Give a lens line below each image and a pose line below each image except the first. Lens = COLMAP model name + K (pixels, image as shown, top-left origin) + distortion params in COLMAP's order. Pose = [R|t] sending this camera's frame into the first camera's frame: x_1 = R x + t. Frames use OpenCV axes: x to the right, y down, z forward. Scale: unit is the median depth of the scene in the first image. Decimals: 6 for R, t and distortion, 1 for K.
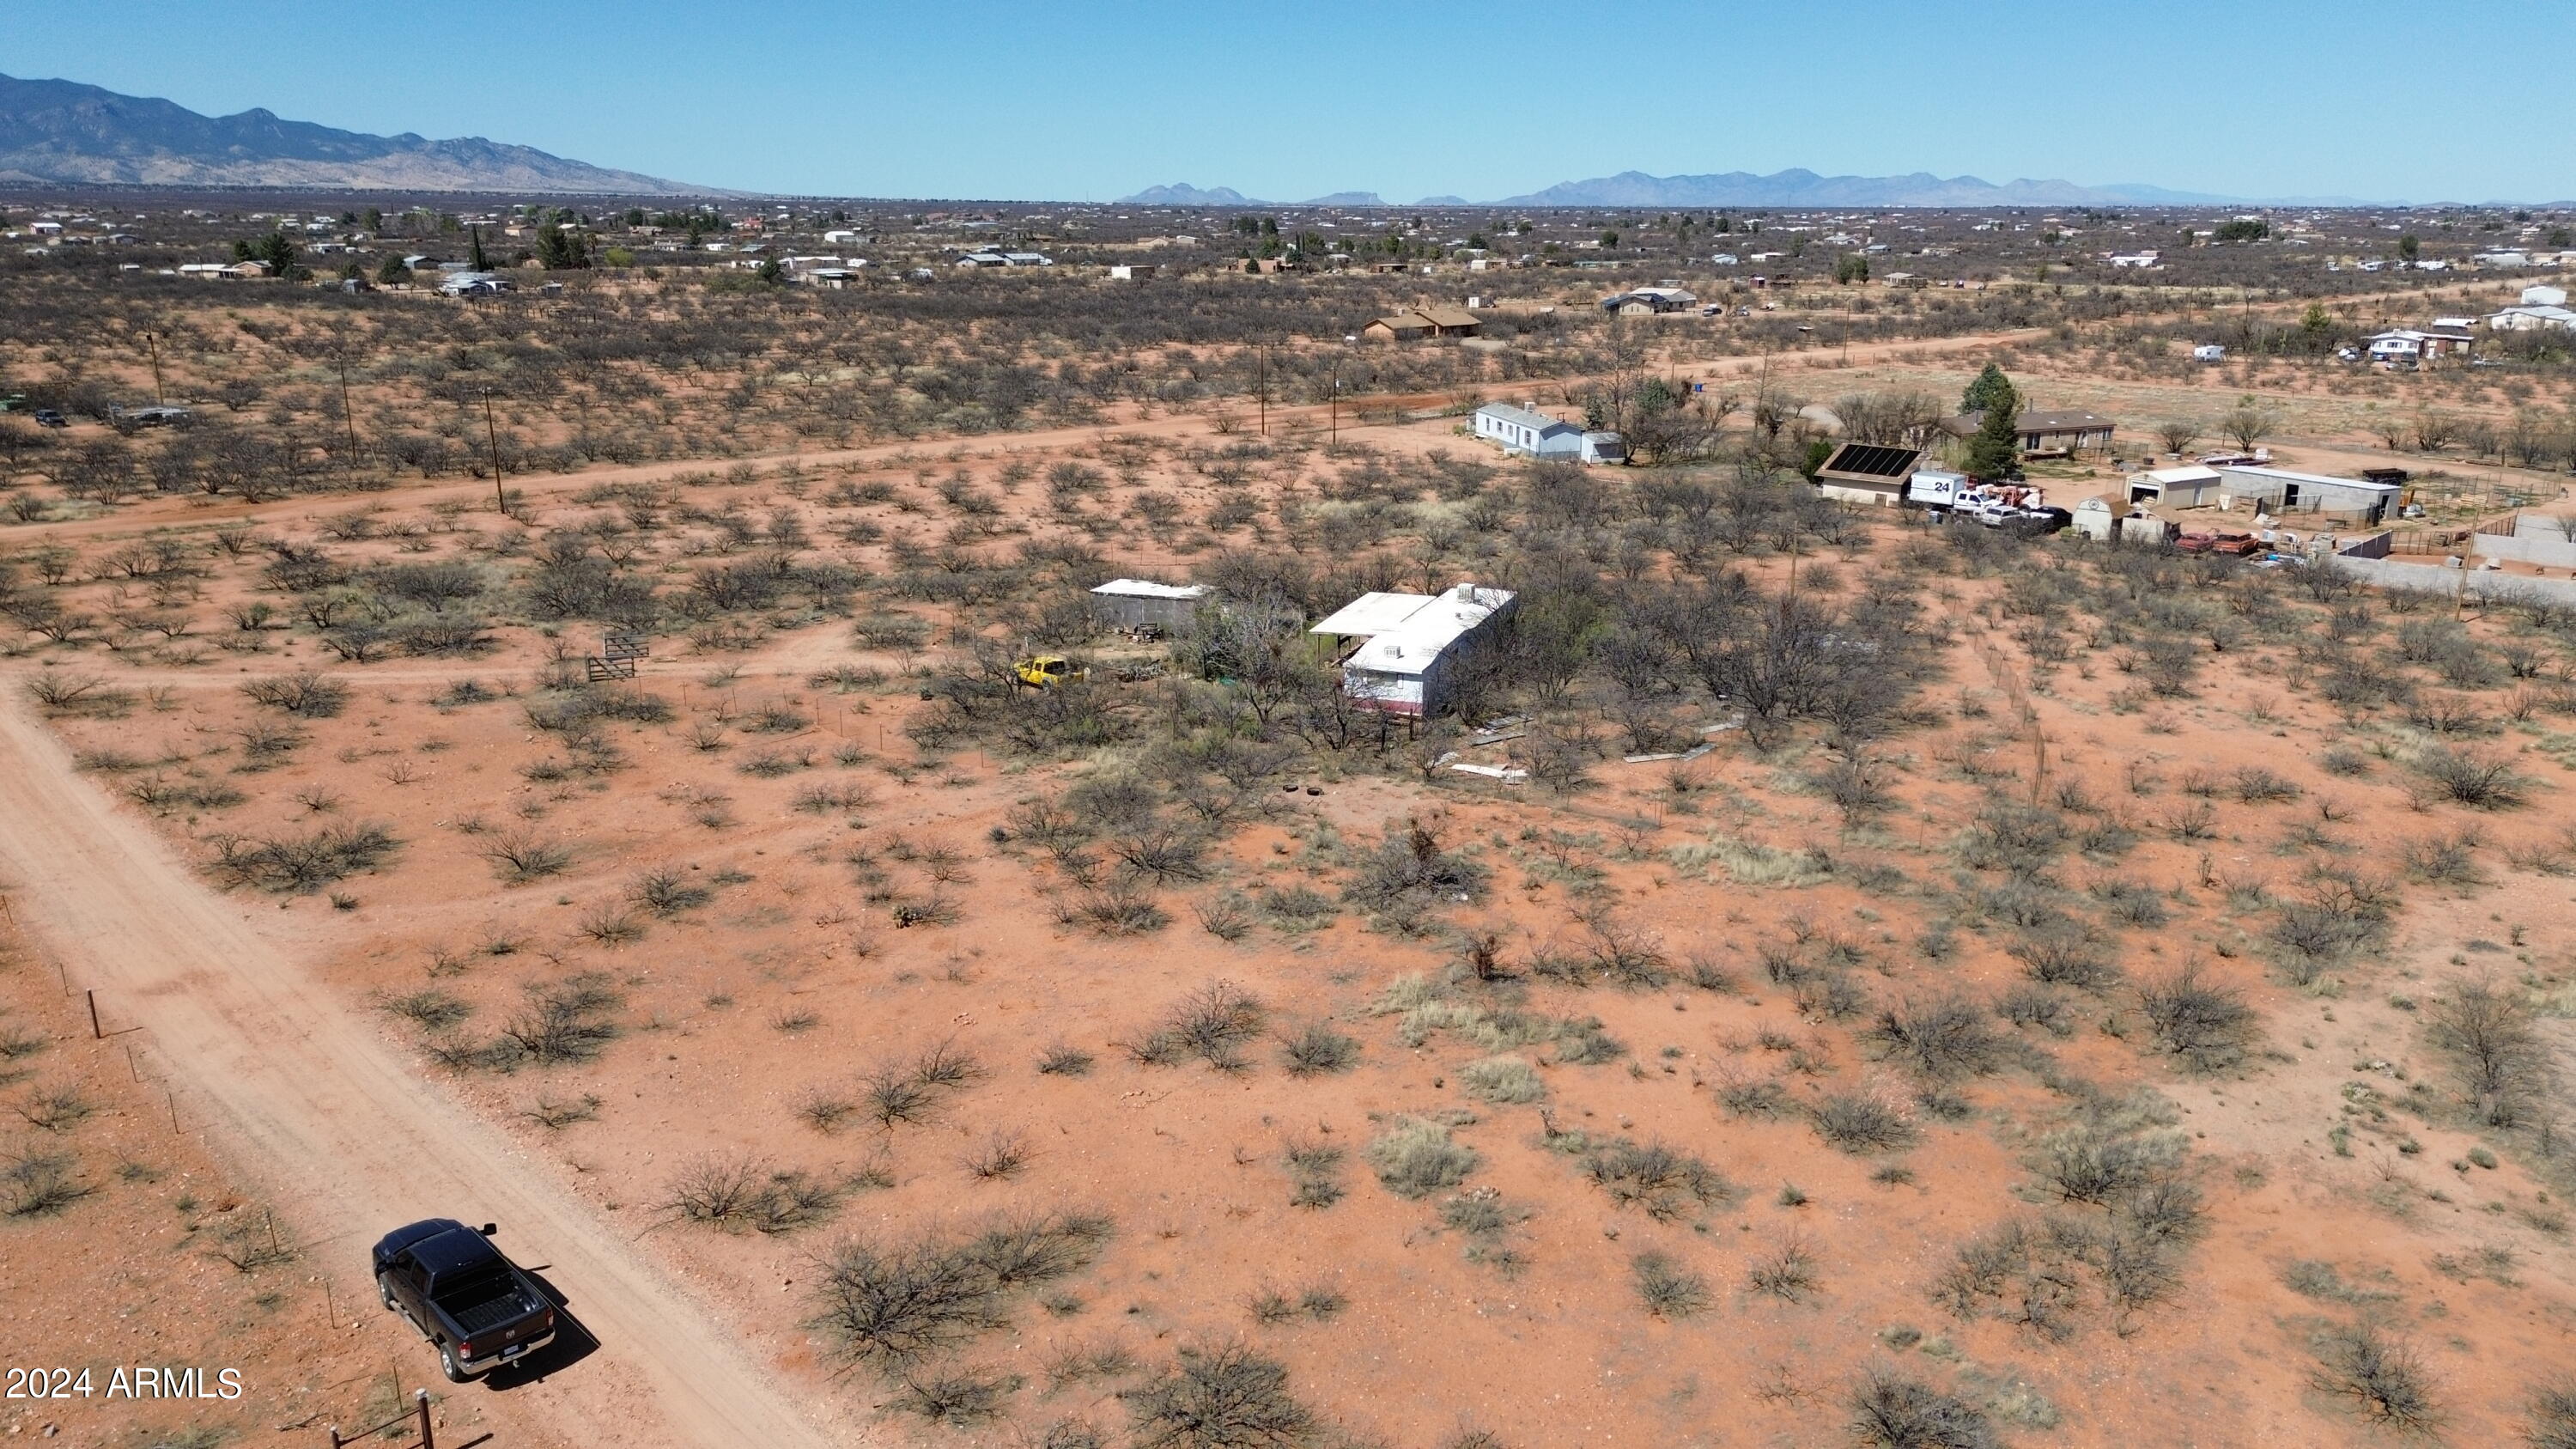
lens RADIAL K [[1810.9, 0, 1288.0], [0, 1810.9, 724.5], [0, 0, 1]] dist [0.054855, -0.002556]
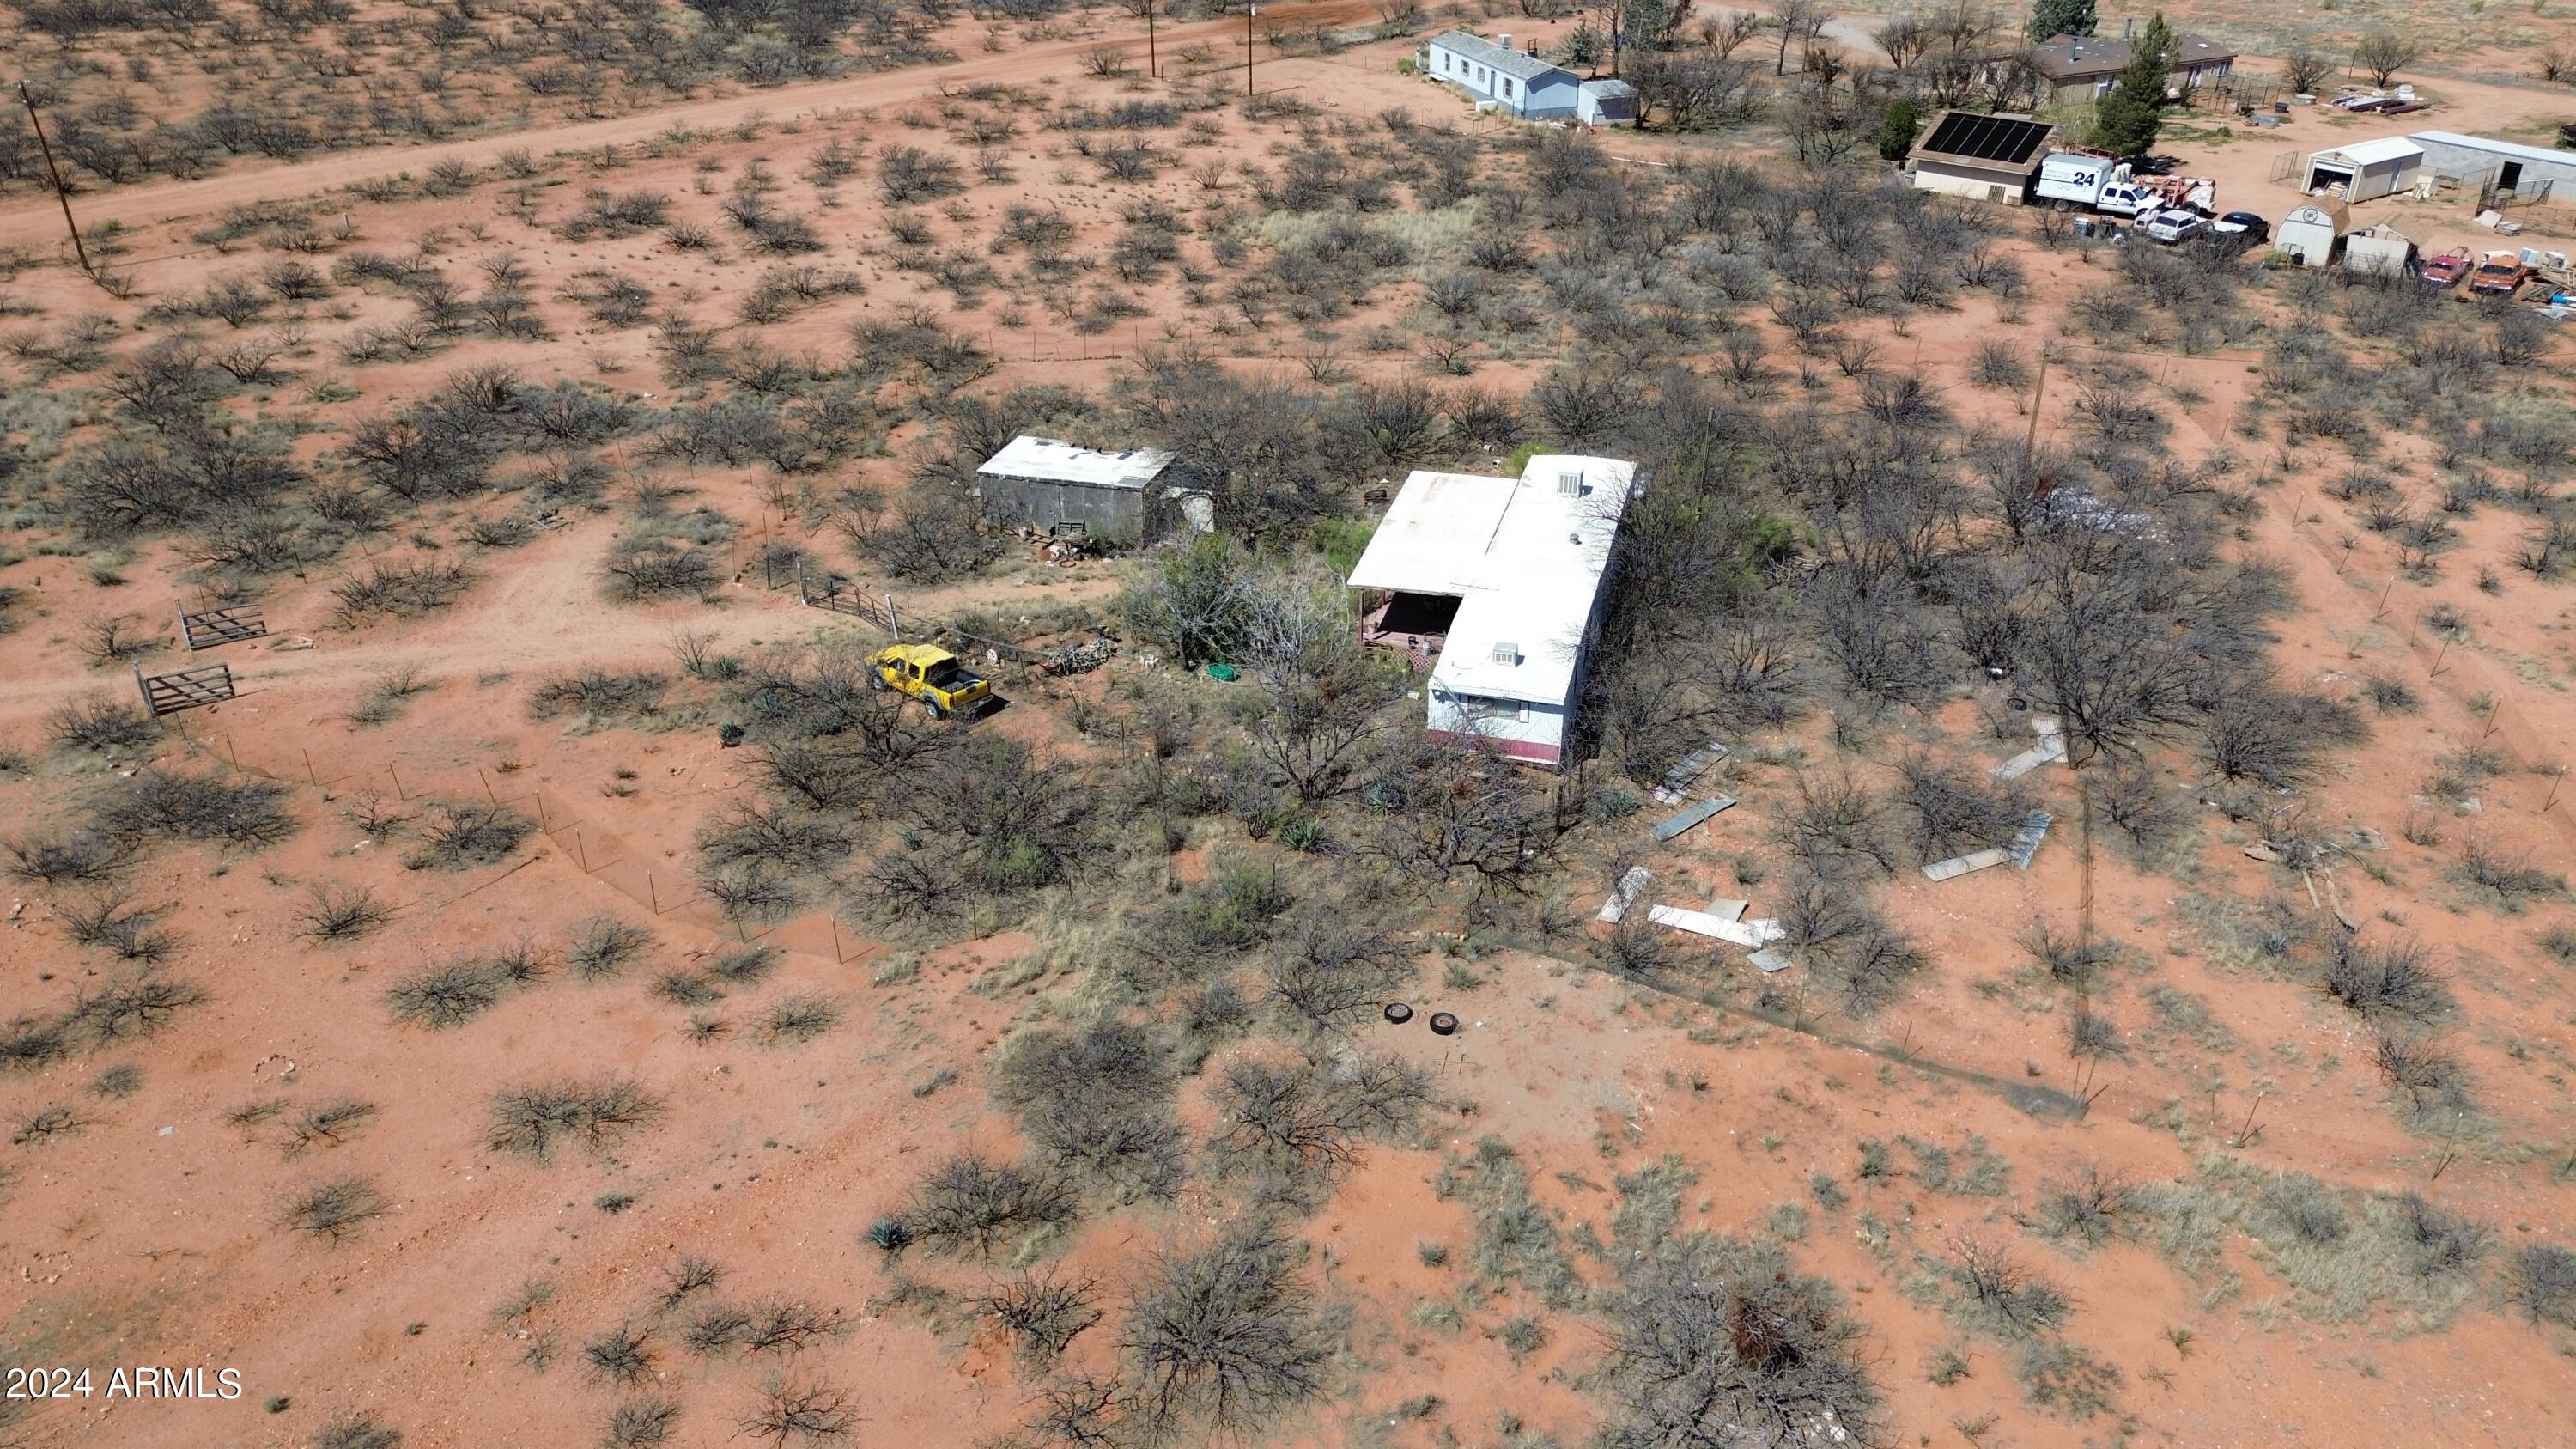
lens RADIAL K [[1826.2, 0, 1288.0], [0, 1826.2, 724.5], [0, 0, 1]] dist [0.024351, -0.002042]
pose [[0.996206, -0.043688, 0.075270, -0.036496], [0.025205, 0.972639, 0.230950, -0.094110], [-0.083300, -0.228176, 0.970050, 0.238703]]
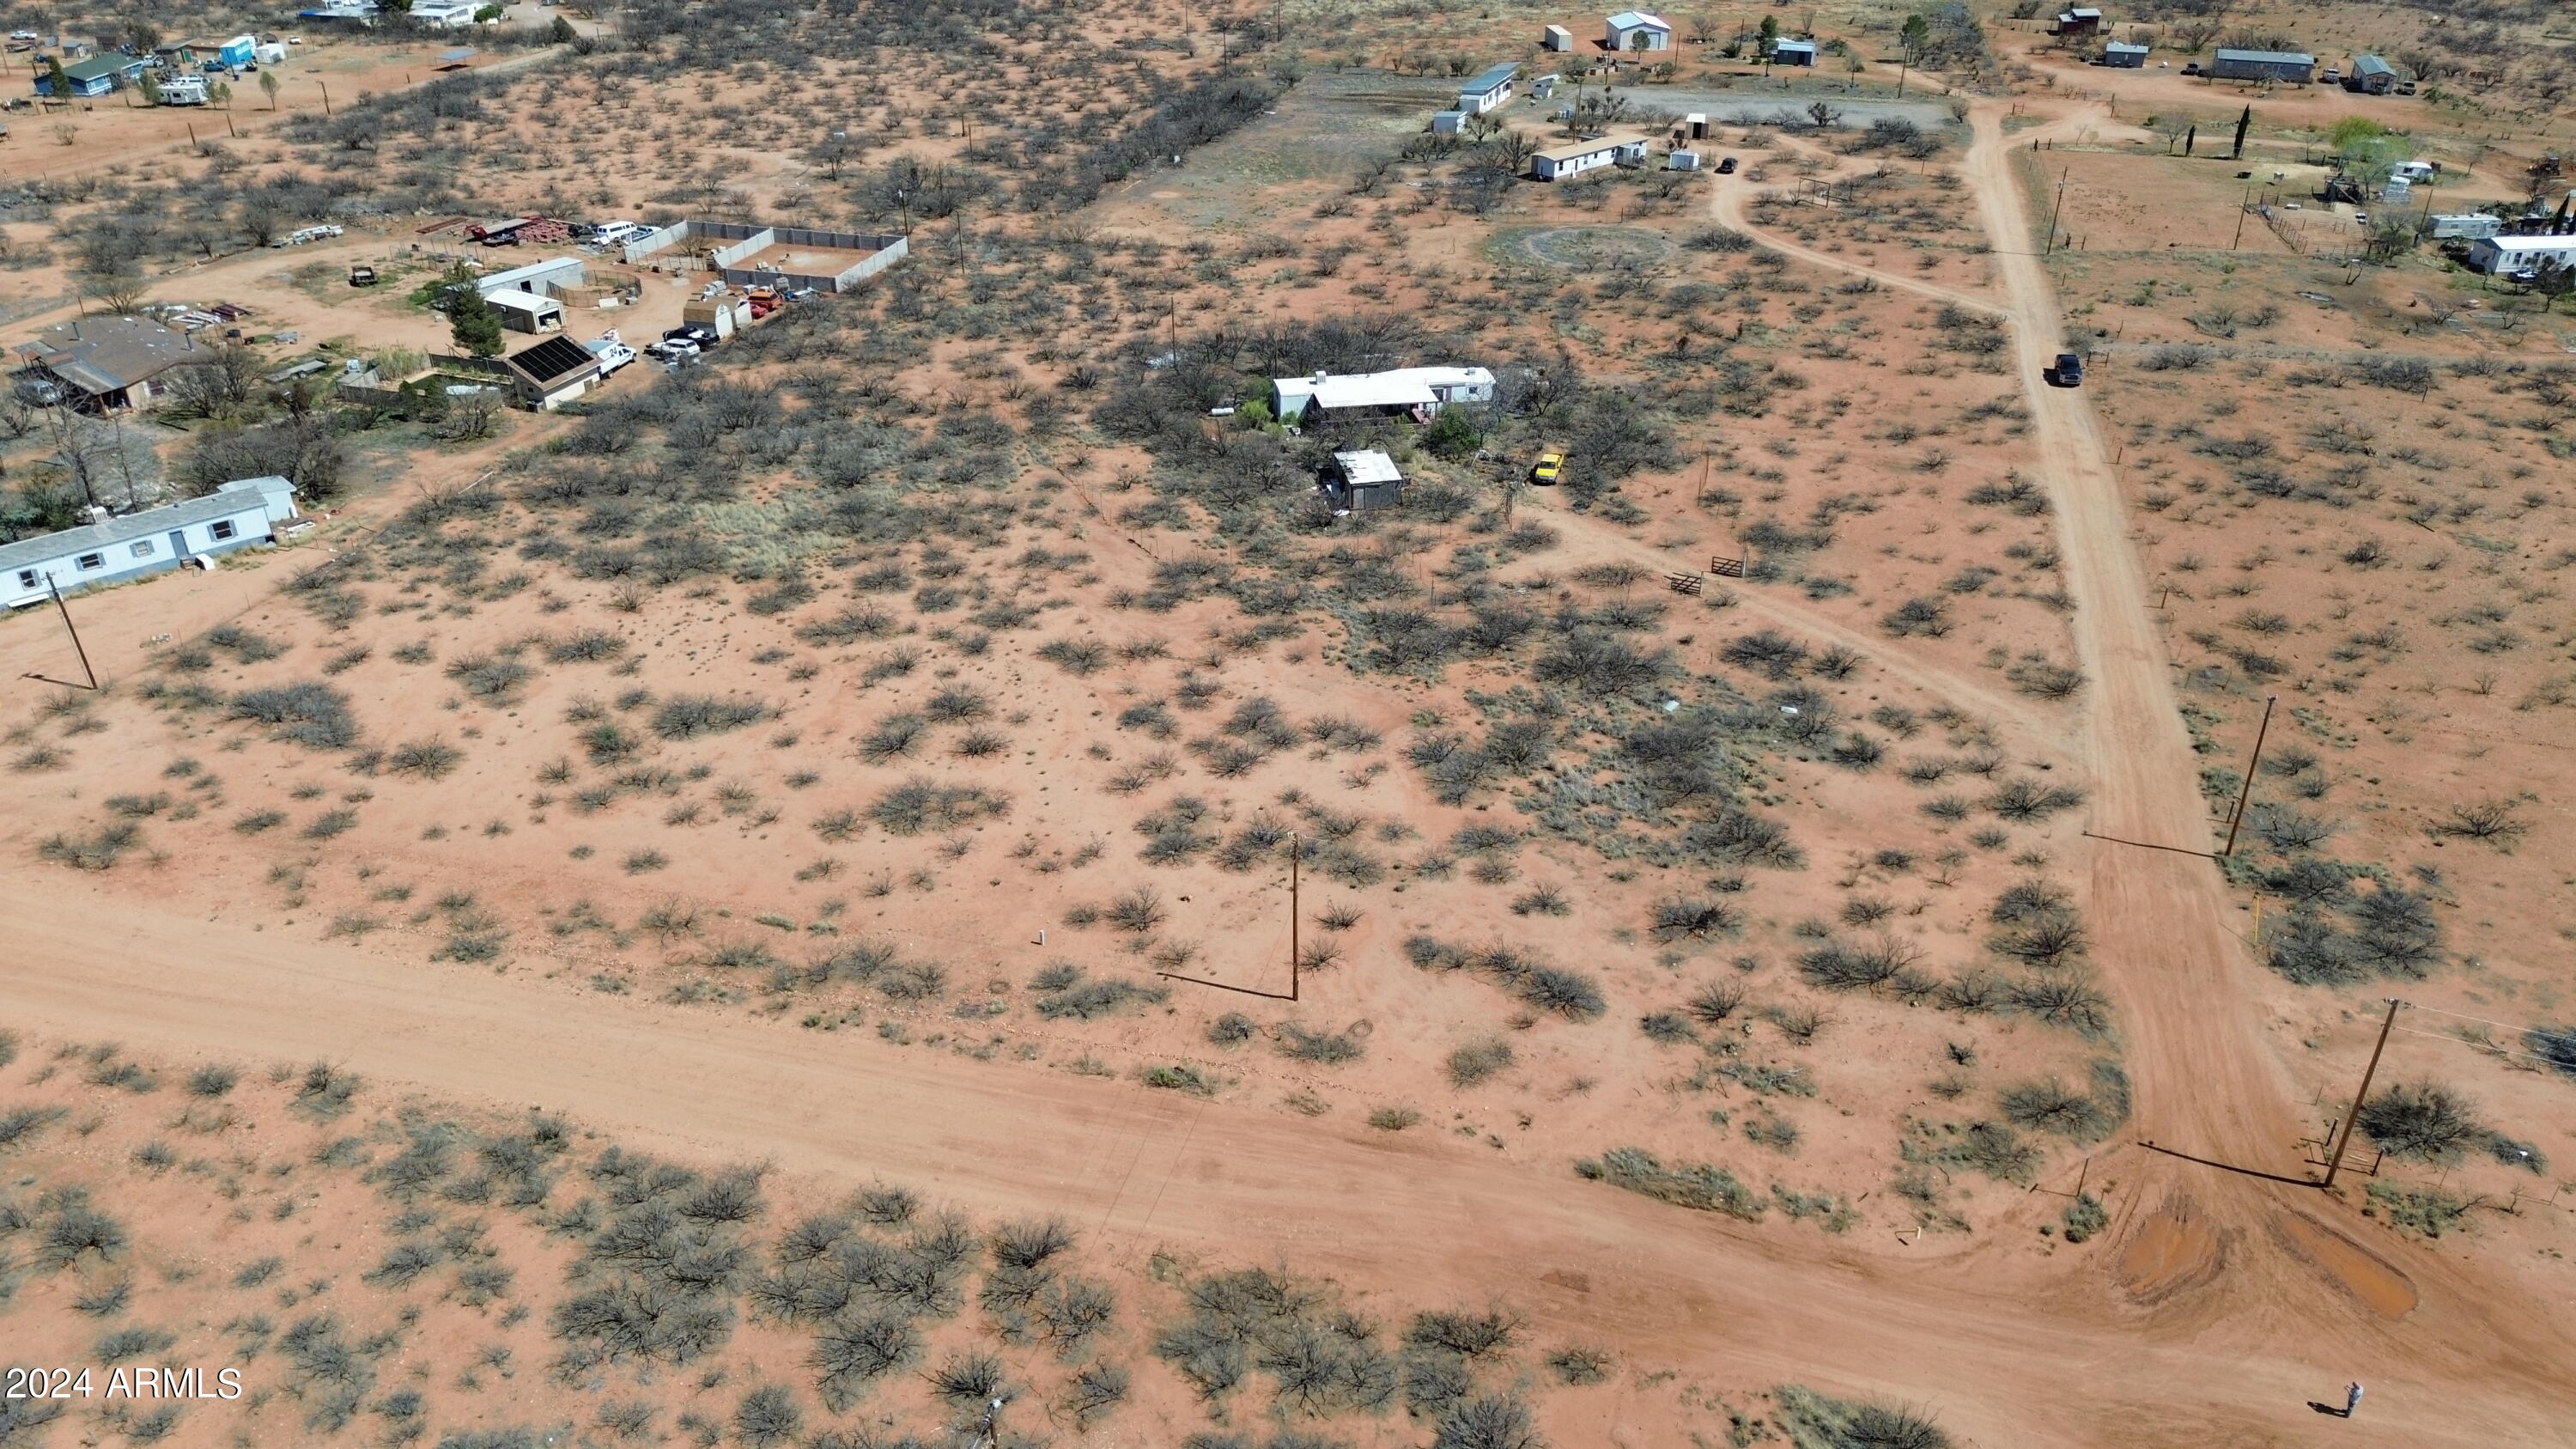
lens RADIAL K [[1863.3, 0, 1287.6], [0, 1863.3, 666.5], [0, 0, 1]] dist [0.034337, -0.003523]
pose [[-0.512302, -0.395123, 0.762512, -0.822059], [0.231434, 0.791510, 0.565641, -0.535387], [-0.827034, 0.466251, -0.314047, 1.102811]]
